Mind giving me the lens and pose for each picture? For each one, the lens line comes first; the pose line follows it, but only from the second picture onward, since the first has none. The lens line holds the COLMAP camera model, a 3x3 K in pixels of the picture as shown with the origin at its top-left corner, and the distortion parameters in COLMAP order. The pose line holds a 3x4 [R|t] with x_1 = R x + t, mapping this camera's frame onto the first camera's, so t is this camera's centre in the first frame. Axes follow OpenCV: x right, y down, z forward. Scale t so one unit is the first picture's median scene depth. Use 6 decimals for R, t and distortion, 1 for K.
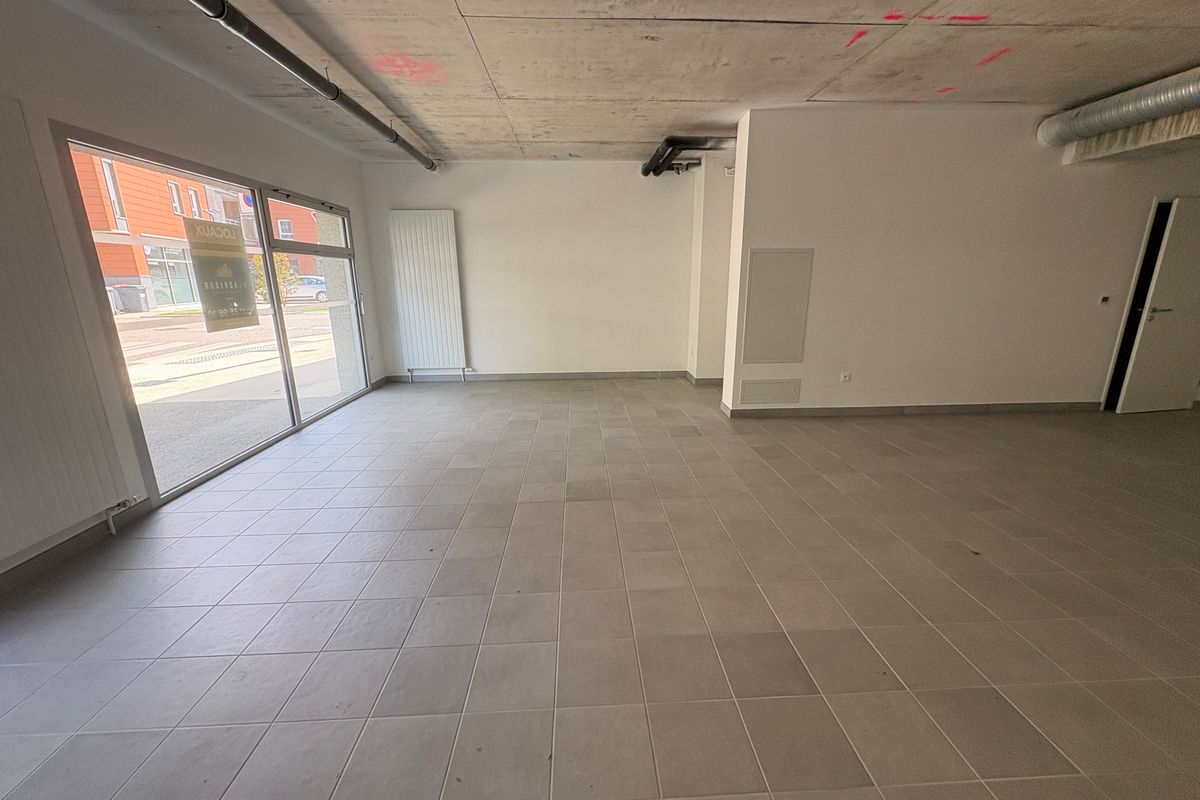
lens RADIAL K [[477.1, 0, 600.1], [0, 477.1, 400.8], [0, 0, 1]] dist [0.000369, 0.000182]
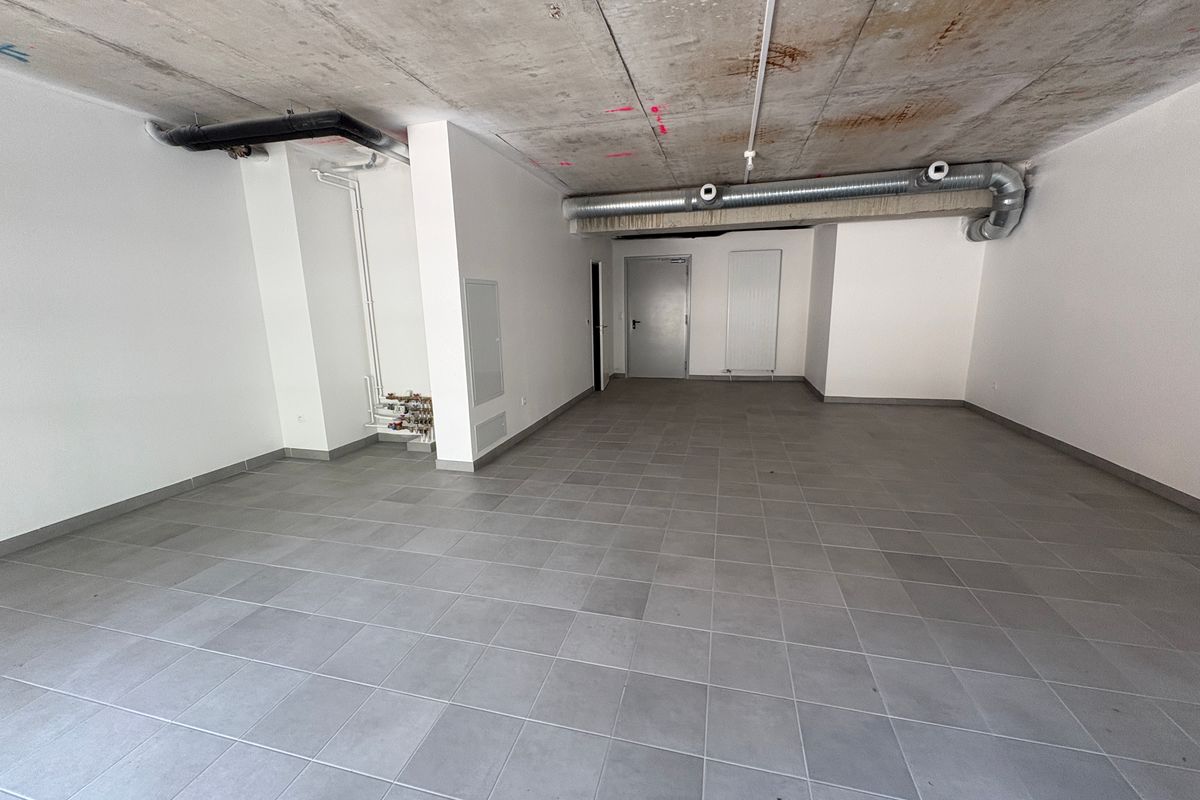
lens RADIAL K [[477.1, 0, 601.4], [0, 477.1, 400.3], [0, 0, 1]] dist [0.000369, 0.000182]
pose [[0.300920, -0.189125, 0.934708, -0.484389], [0.255788, 0.960230, 0.111940, -0.138785], [-0.918705, 0.205402, 0.337328, 0.526221]]
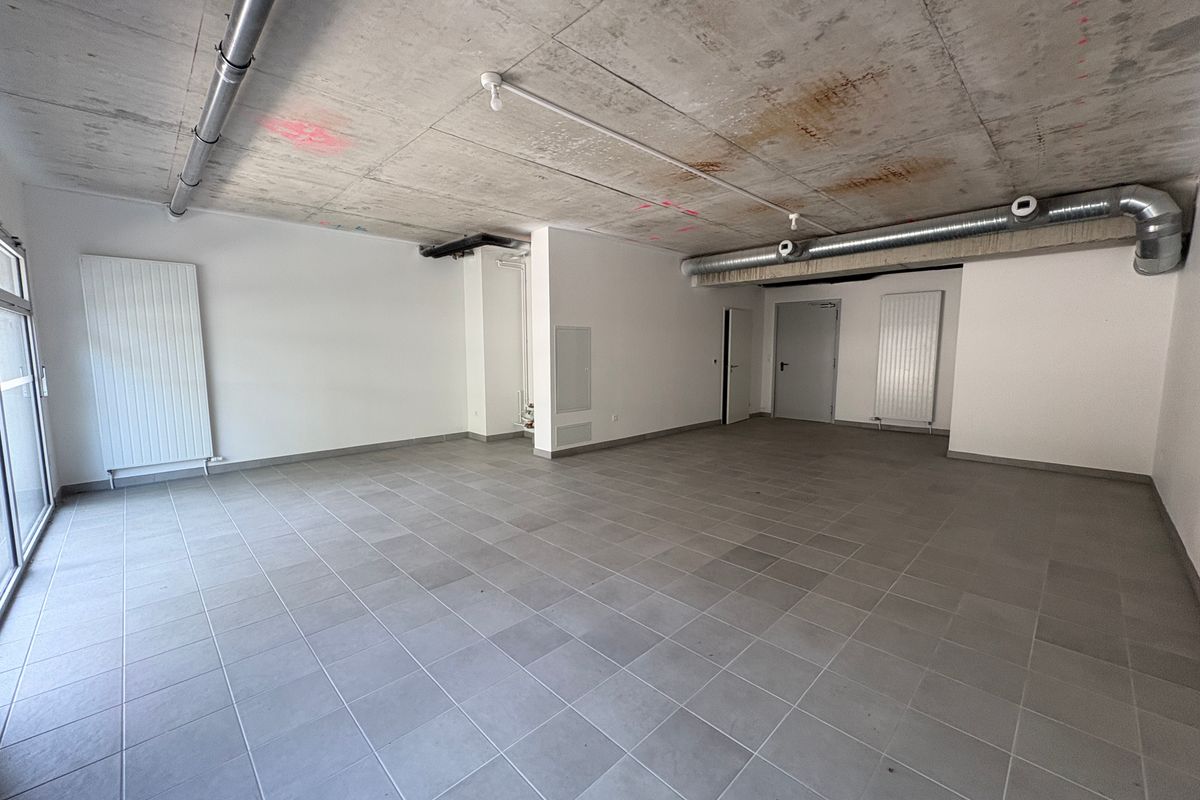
lens RADIAL K [[477.1, 0, 601.7], [0, 477.1, 401.0], [0, 0, 1]] dist [0.000369, 0.000182]
pose [[0.745594, -0.066133, 0.663111, -0.480998], [0.163098, 0.982911, -0.085359, 0.017475], [-0.646134, 0.171795, 0.743638, -0.021856]]
